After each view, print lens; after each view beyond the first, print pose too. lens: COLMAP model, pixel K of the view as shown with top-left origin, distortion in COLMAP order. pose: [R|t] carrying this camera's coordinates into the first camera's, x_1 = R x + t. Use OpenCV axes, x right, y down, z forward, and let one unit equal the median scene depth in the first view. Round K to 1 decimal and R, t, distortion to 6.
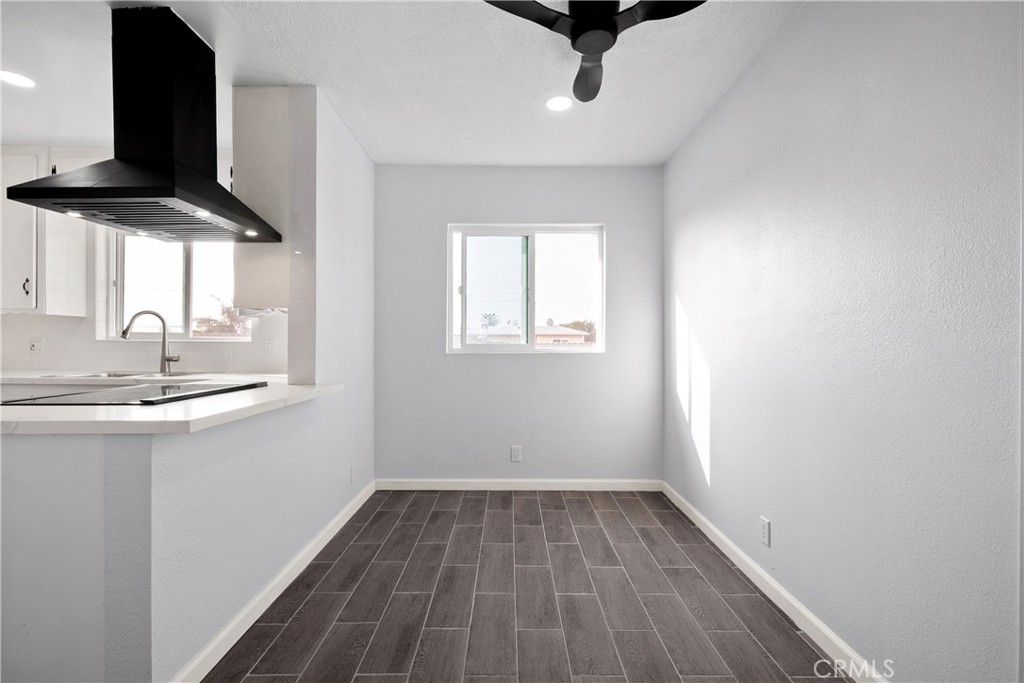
lens RADIAL K [[449.7, 0, 510.0], [0, 449.7, 345.6], [0, 0, 1]] dist [0.001507, 0.000338]
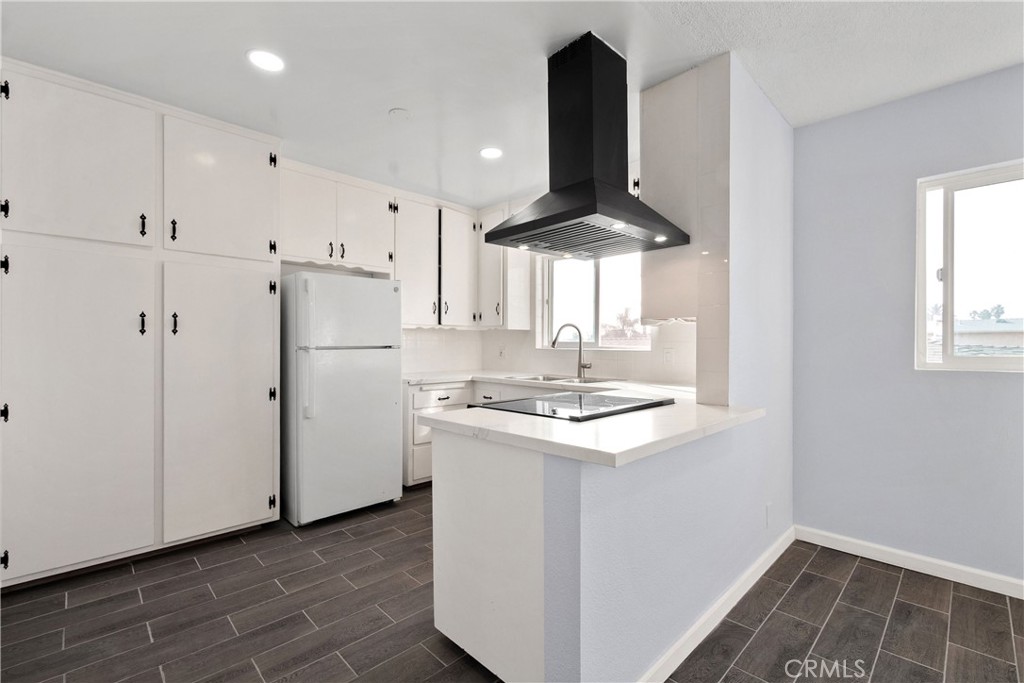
lens RADIAL K [[449.7, 0, 510.0], [0, 449.7, 345.6], [0, 0, 1]] dist [0.001507, 0.000338]
pose [[0.698041, -0.000127, -0.716057, -0.100179], [-0.001535, 0.999997, -0.001674, -0.021771], [0.716056, 0.002268, 0.698039, 0.103206]]
